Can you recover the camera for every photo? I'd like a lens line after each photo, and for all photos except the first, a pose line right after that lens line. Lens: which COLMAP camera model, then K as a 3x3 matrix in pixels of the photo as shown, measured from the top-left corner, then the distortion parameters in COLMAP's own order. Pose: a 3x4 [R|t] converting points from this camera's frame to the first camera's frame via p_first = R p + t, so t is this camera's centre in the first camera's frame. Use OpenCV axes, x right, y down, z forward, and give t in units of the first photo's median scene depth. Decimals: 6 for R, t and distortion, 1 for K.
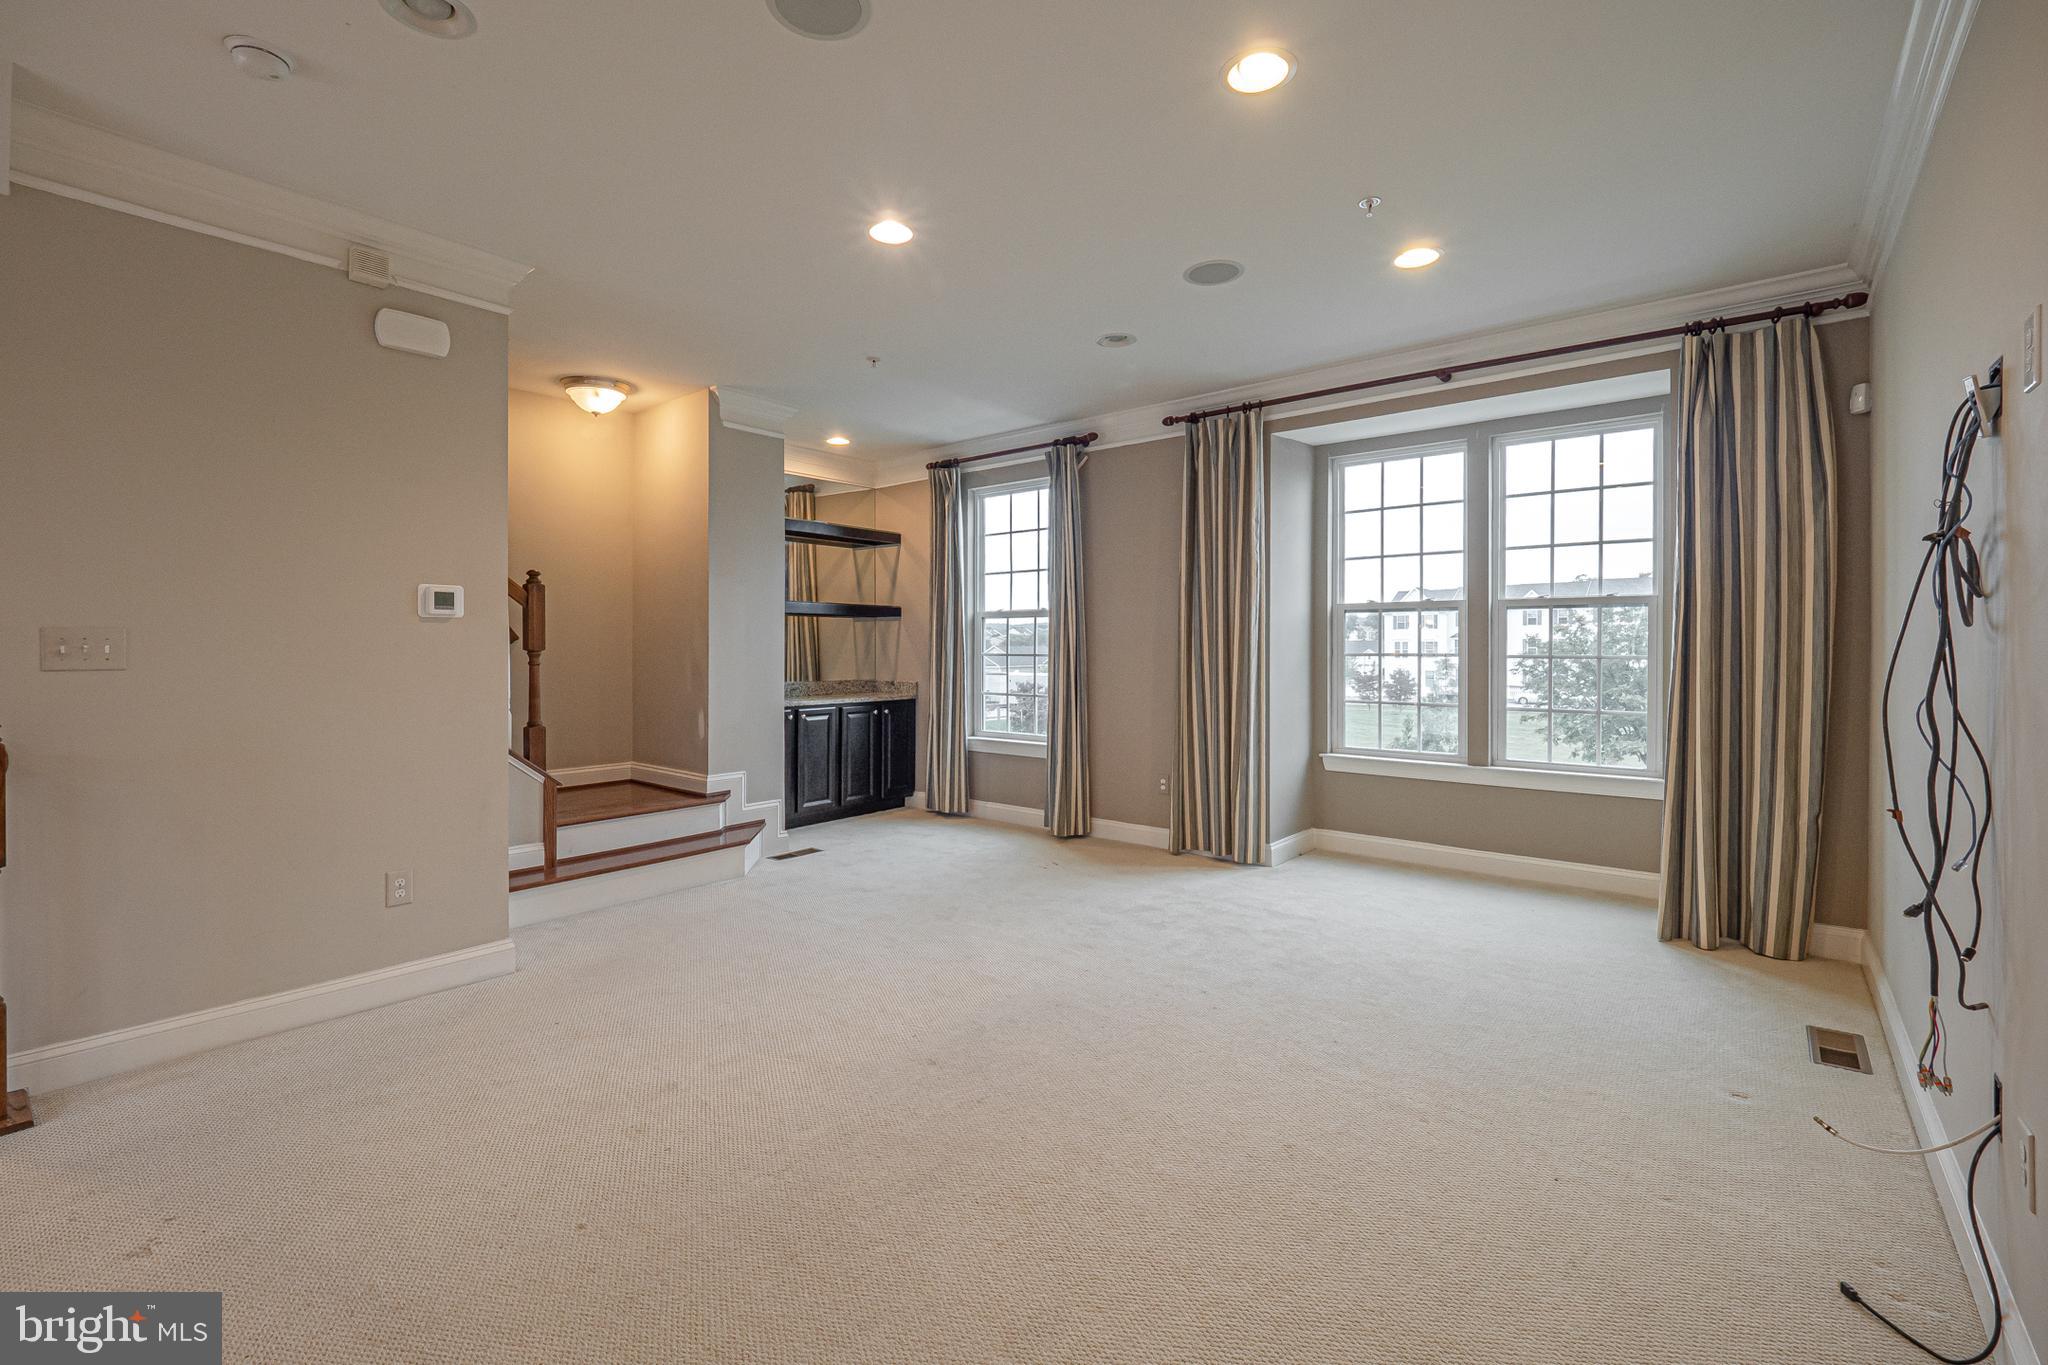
lens RADIAL K [[900.1, 0, 945.4], [0, 900.1, 666.1], [0, 0, 1]] dist [0.001308, -0.002659]
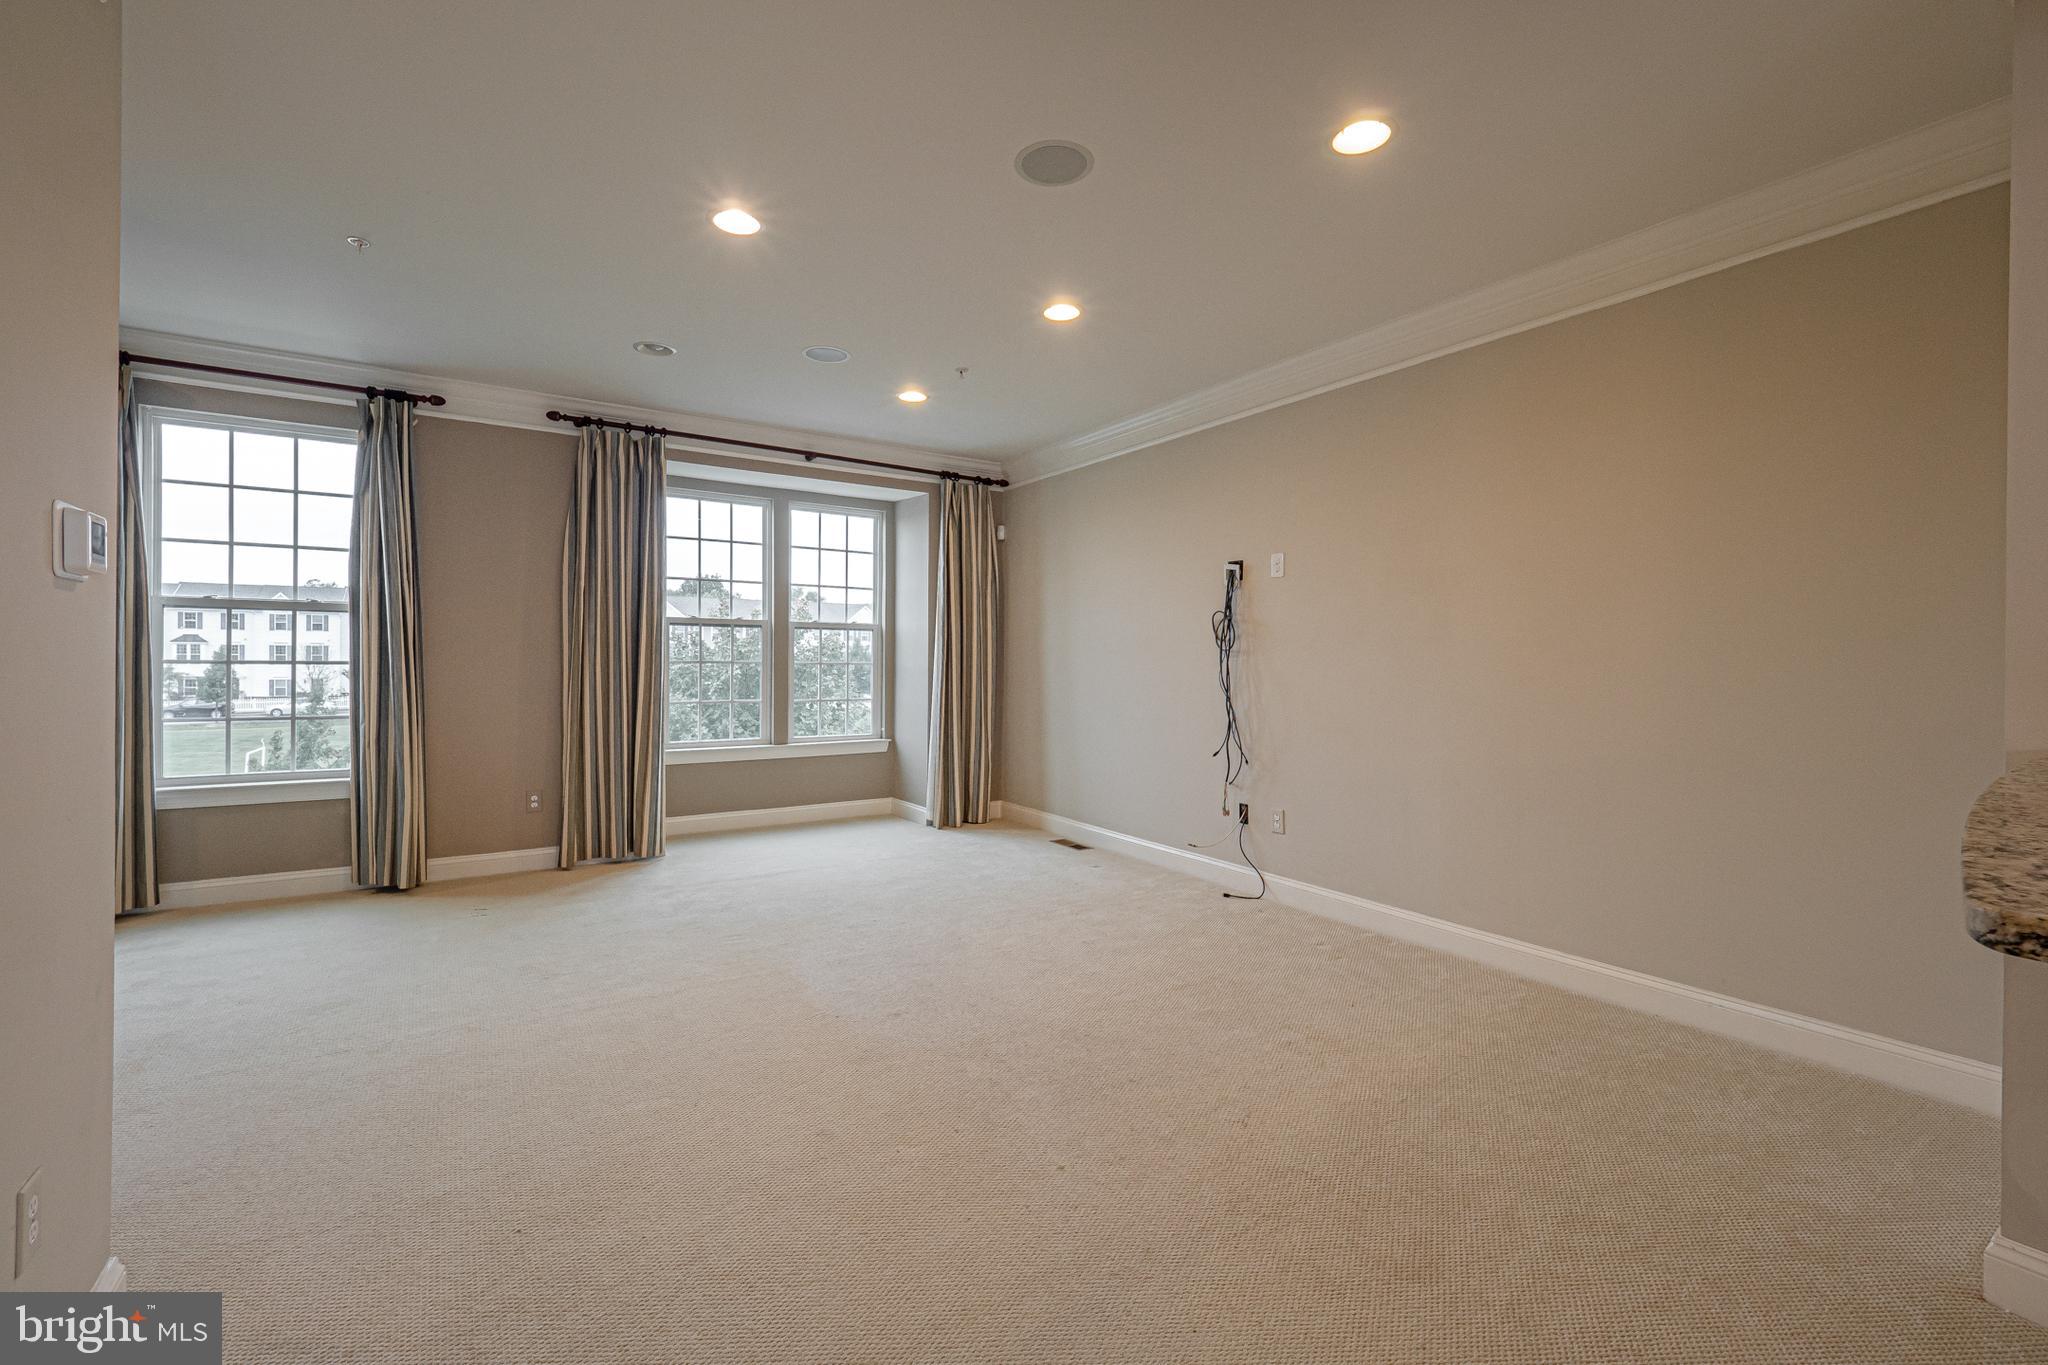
lens RADIAL K [[900.1, 0, 1056.7], [0, 900.1, 667.5], [0, 0, 1]] dist [0.001308, -0.002659]
pose [[0.226883, -0.006561, 0.973900, -0.563470], [0.012148, 0.999919, 0.003906, -0.003769], [-0.973846, 0.010945, 0.226945, 0.273096]]
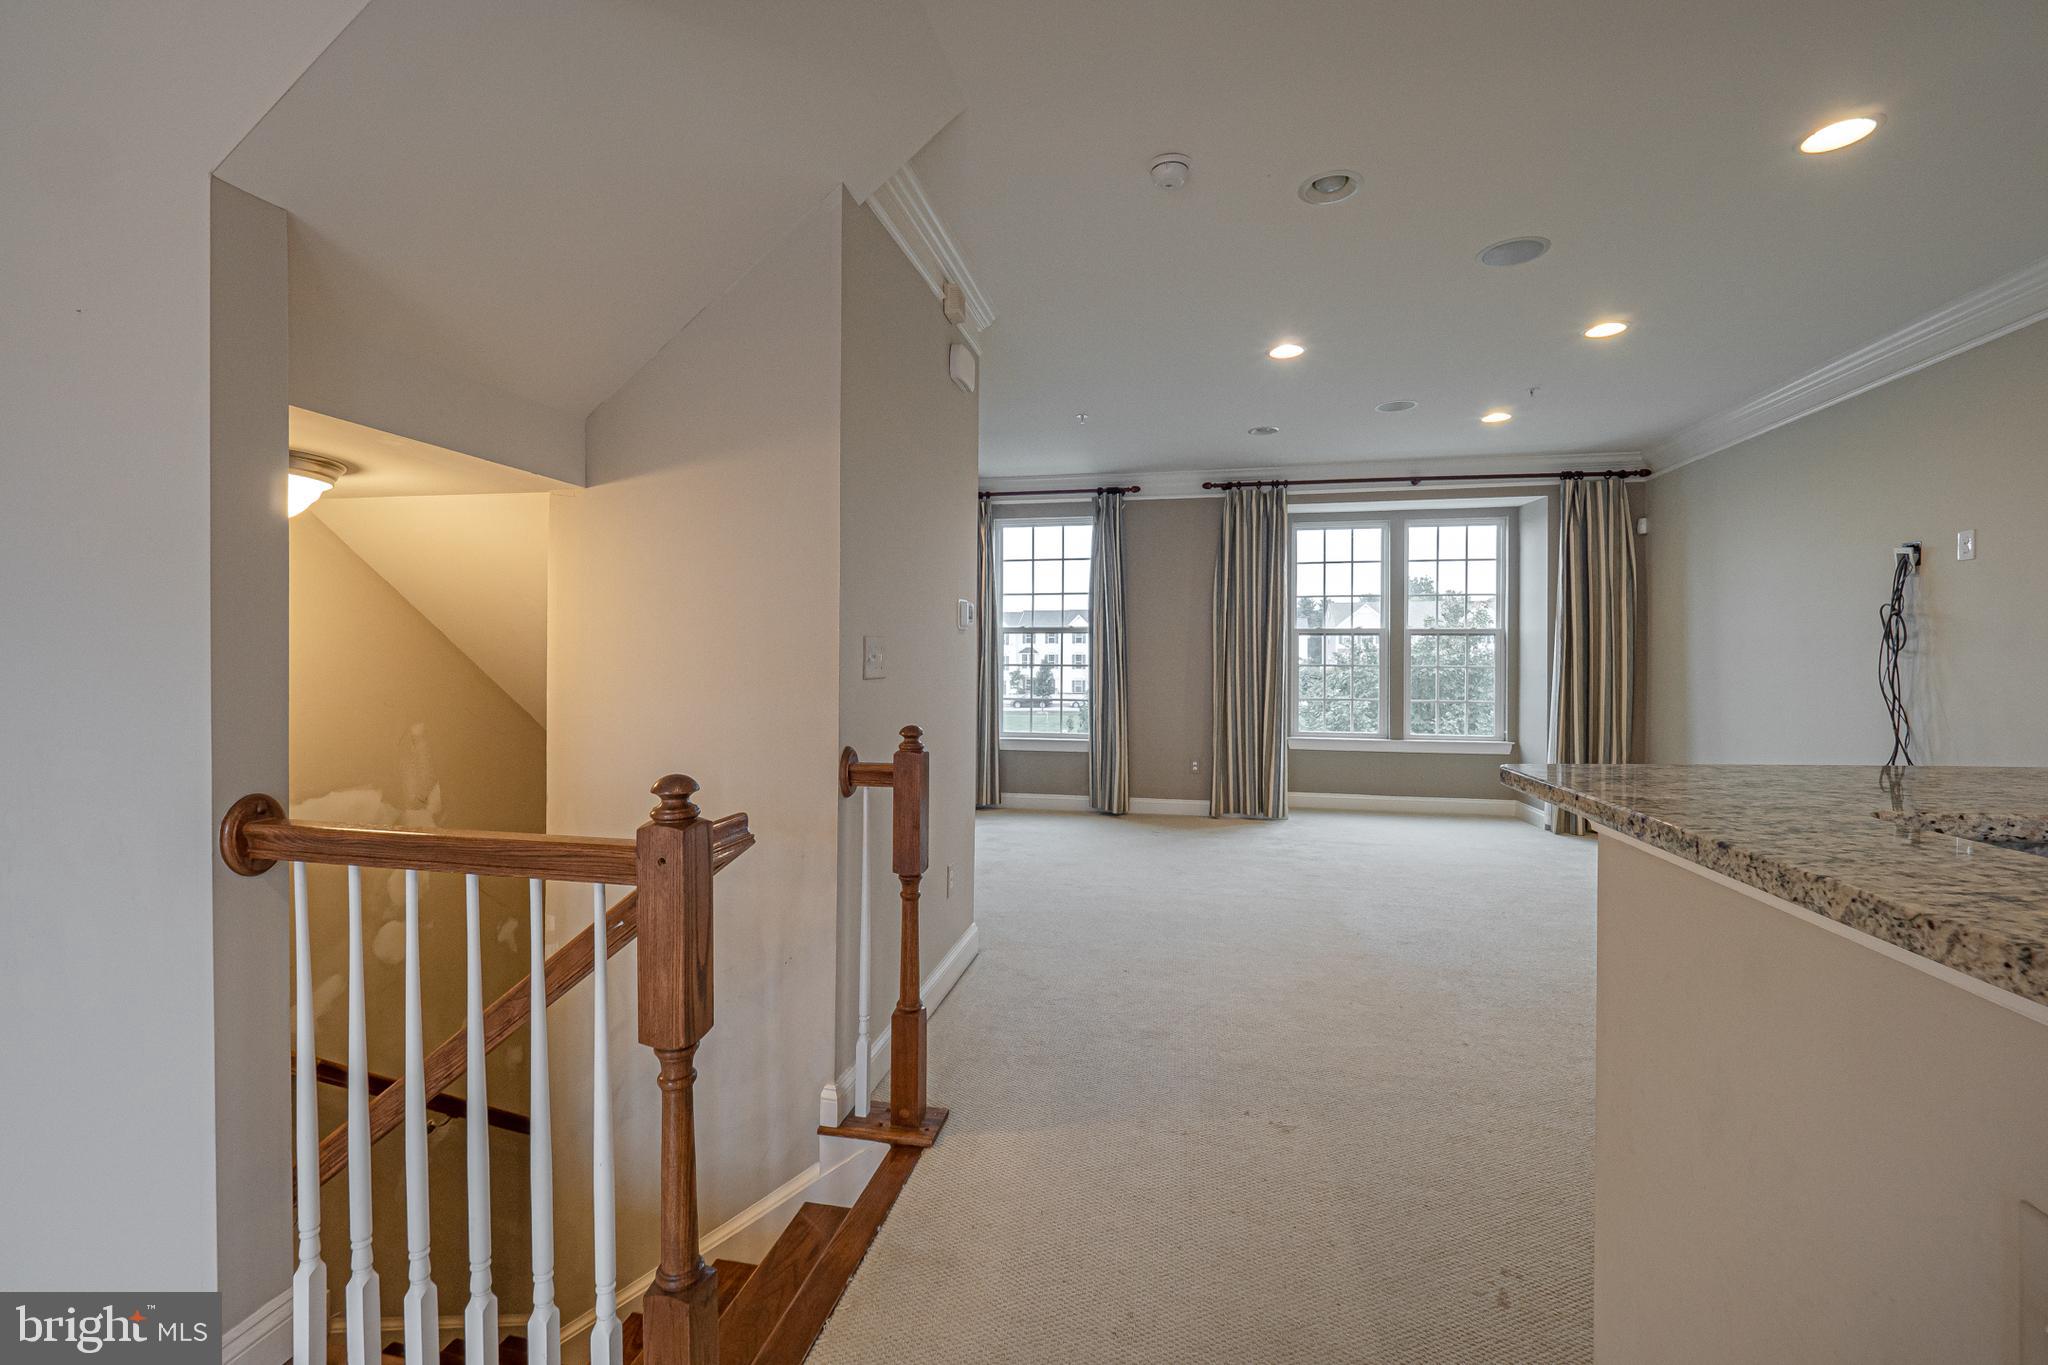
lens RADIAL K [[900.1, 0, 953.8], [0, 900.1, 652.6], [0, 0, 1]] dist [0.001308, -0.002659]
pose [[0.881814, 0.008688, 0.471516, -0.693674], [0.004044, 0.999654, -0.025983, 0.002435], [-0.471579, 0.024819, 0.881474, 0.030515]]
